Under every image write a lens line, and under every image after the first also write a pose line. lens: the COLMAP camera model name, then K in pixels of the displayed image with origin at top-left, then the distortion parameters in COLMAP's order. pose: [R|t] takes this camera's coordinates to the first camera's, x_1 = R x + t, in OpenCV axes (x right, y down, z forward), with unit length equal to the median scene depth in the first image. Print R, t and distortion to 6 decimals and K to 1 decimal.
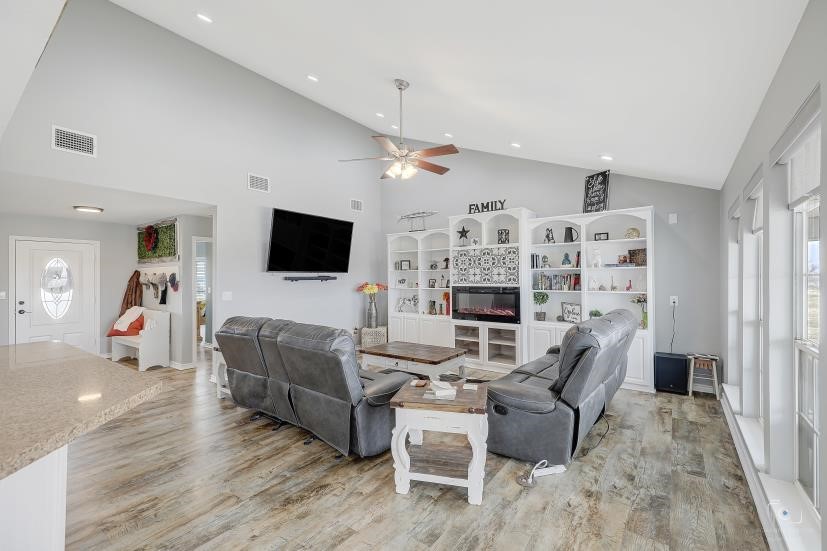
lens RADIAL K [[352.4, 0, 413.1], [0, 352.4, 278.2], [0, 0, 1]] dist [0.017002, -0.000102]
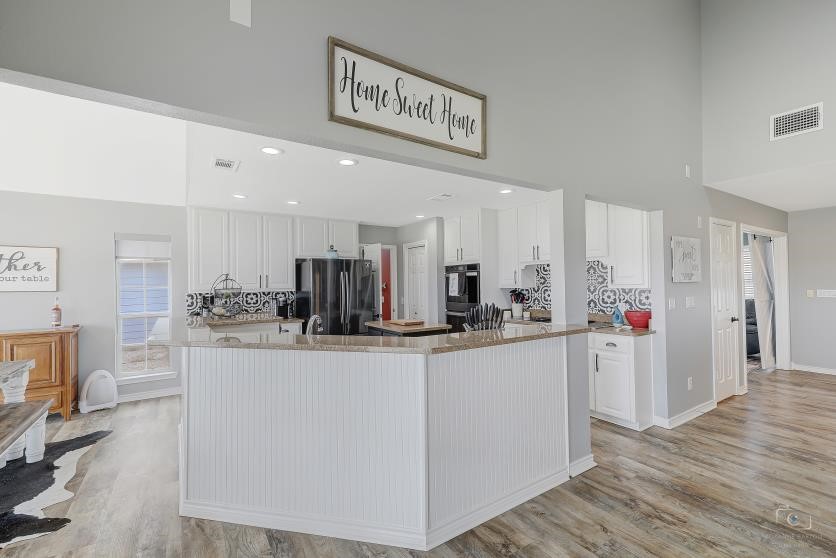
lens RADIAL K [[364.0, 0, 418.0], [0, 364.0, 279.0], [0, 0, 1]] dist [0.015680, -0.000123]
pose [[-0.345640, -0.001998, -0.938365, 0.163183], [0.014673, 0.999864, -0.007533, 0.000168], [0.938252, -0.016373, -0.345564, 0.295982]]
